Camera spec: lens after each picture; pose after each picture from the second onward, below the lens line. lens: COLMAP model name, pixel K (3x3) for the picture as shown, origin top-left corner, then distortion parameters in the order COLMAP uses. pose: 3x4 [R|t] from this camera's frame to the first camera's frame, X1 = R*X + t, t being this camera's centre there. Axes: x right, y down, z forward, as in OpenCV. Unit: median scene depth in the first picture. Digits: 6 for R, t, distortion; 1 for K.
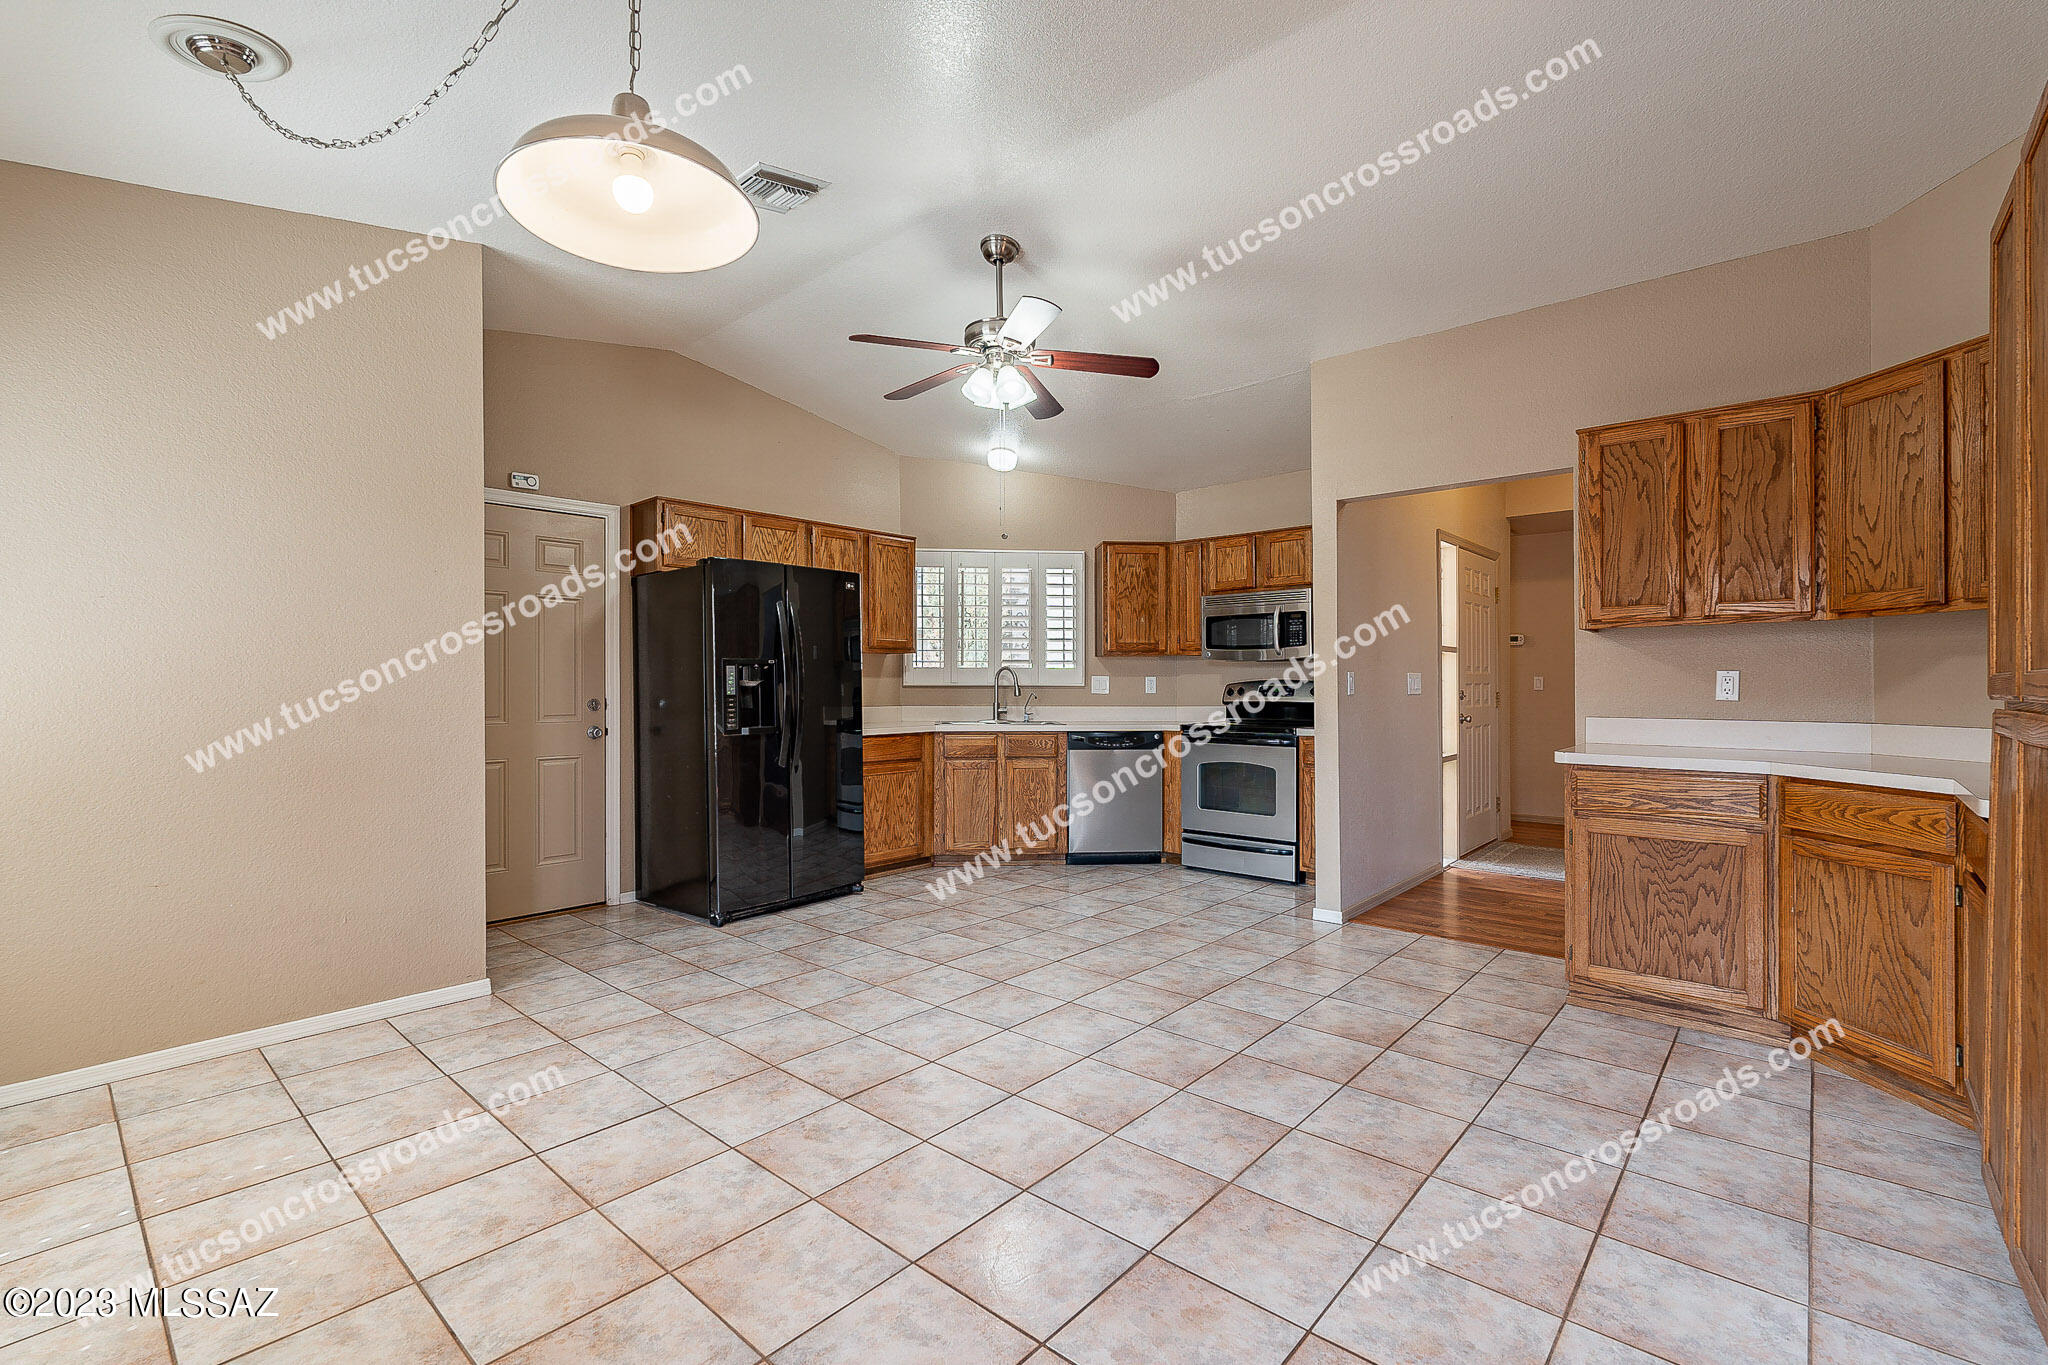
lens RADIAL K [[900.8, 0, 1037.5], [0, 900.8, 681.9], [0, 0, 1]] dist [-0.009909, 0.001875]
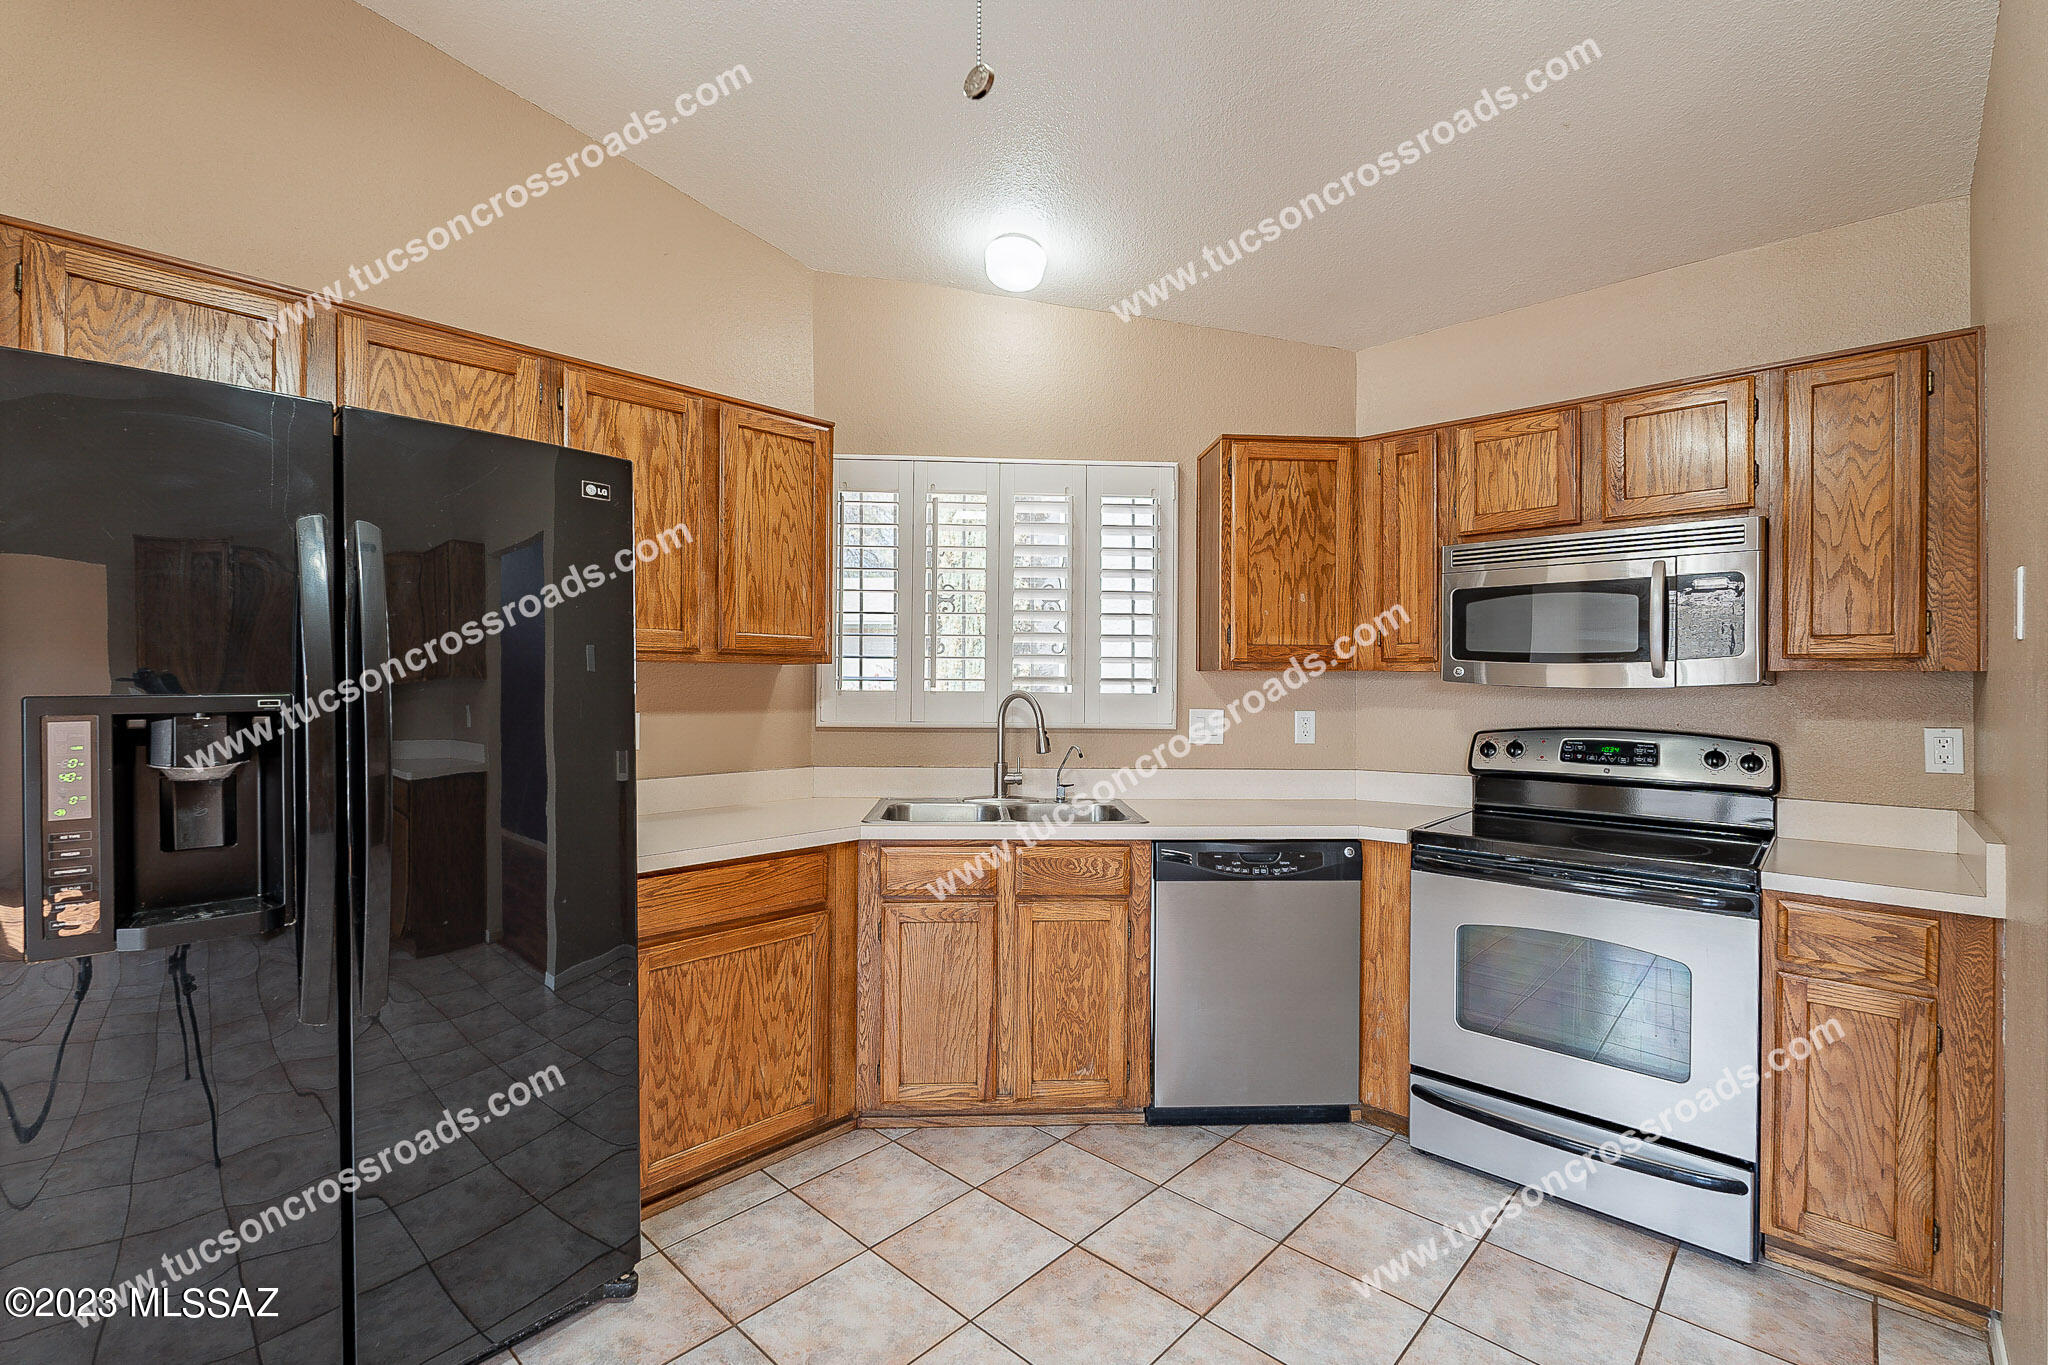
lens RADIAL K [[900.8, 0, 1027.7], [0, 900.8, 683.1], [0, 0, 1]] dist [-0.009909, 0.001875]
pose [[0.999257, 0.007794, -0.037738, -0.015291], [-0.007566, 0.999952, 0.006184, -0.030886], [0.037784, -0.005894, 0.999269, 0.637926]]
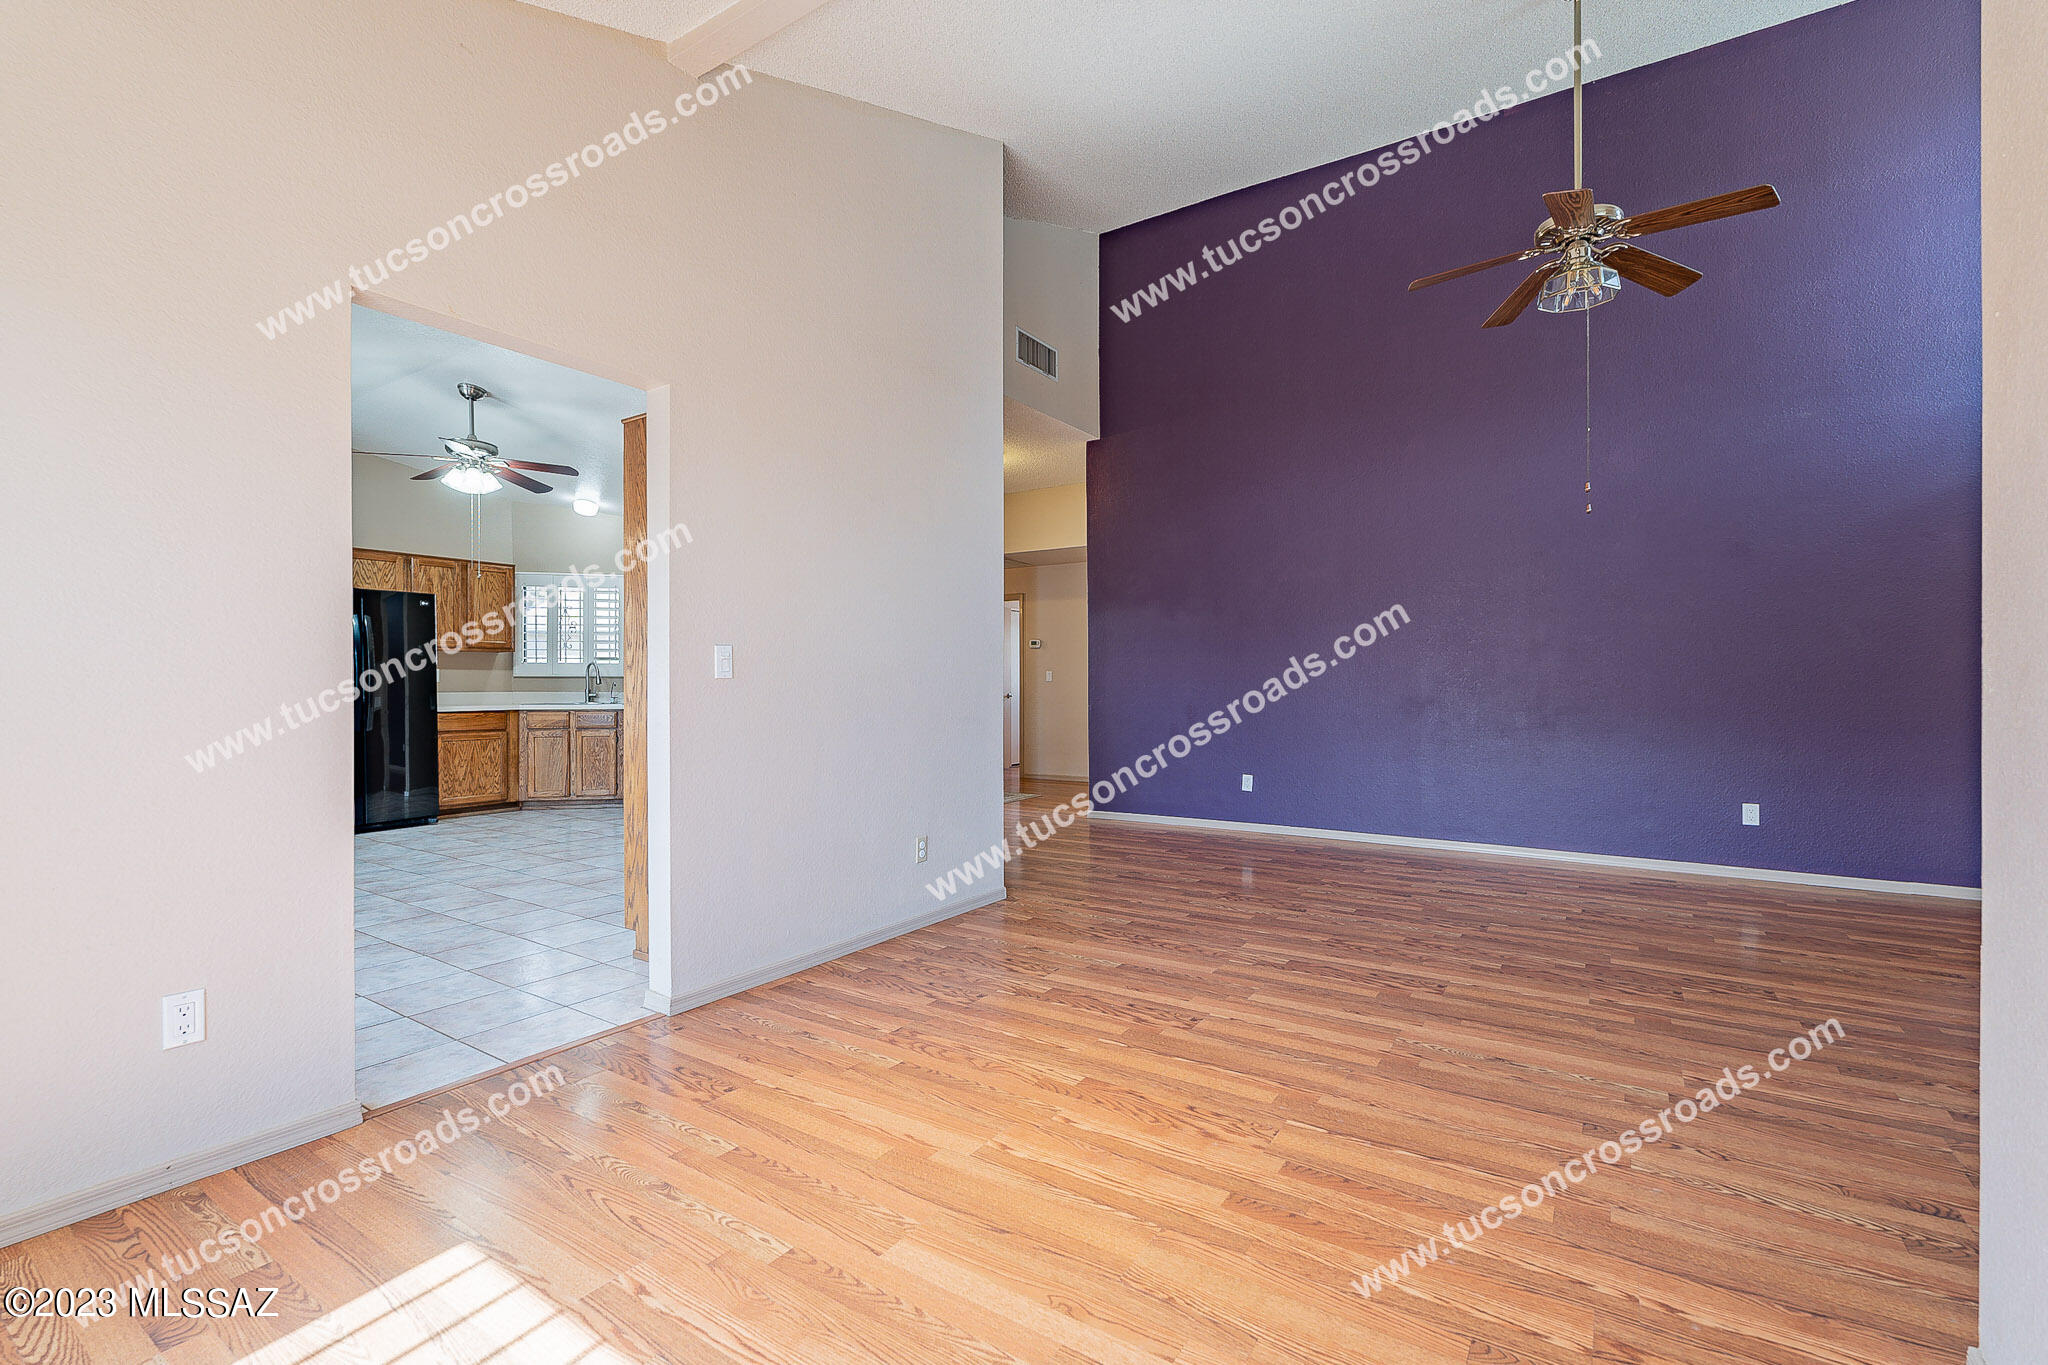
lens RADIAL K [[900.8, 0, 1033.5], [0, 900.8, 690.9], [0, 0, 1]] dist [-0.009909, 0.001875]
pose [[0.991258, -0.000504, 0.131937, 0.547723], [-0.000777, 0.999953, 0.009657, 0.015298], [-0.131936, -0.009675, 0.991211, -0.508383]]
